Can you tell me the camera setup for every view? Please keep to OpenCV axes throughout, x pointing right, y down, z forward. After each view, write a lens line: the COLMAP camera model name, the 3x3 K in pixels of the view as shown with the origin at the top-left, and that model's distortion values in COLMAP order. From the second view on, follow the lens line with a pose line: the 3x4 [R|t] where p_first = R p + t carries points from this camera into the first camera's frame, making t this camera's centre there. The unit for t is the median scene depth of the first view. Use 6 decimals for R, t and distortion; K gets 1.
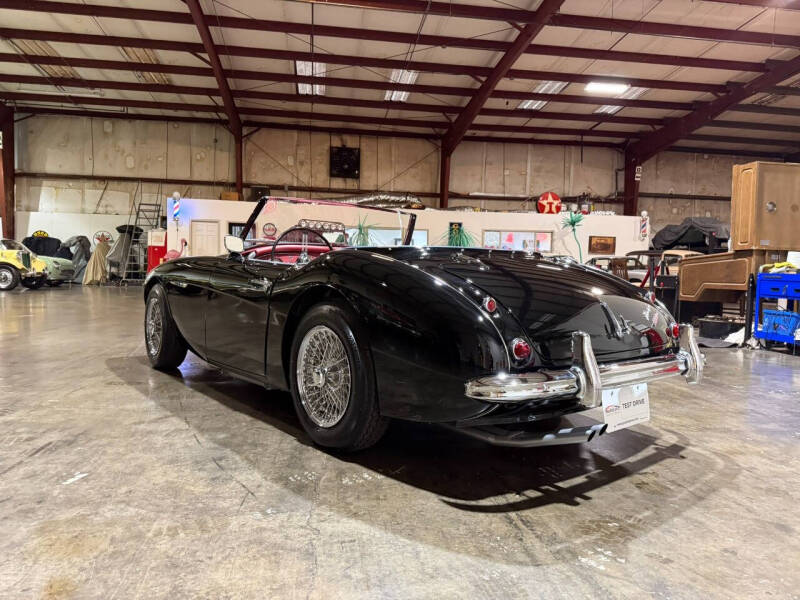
lens RADIAL K [[564.6, 0, 403.0], [0, 564.6, 298.9], [0, 0, 1]] dist [0.039297, -0.050466]
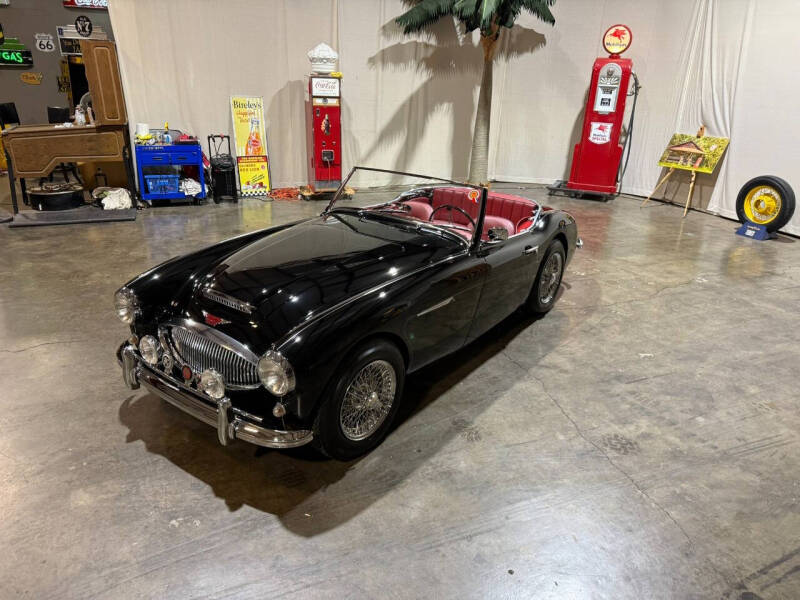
lens RADIAL K [[564.6, 0, 404.6], [0, 564.6, 298.2], [0, 0, 1]] dist [0.039297, -0.050466]
pose [[-0.258118, -0.393131, 0.882510, -1.519986], [0.004106, 0.913009, 0.407918, -0.516829], [-0.966105, 0.108915, -0.234050, 1.681356]]
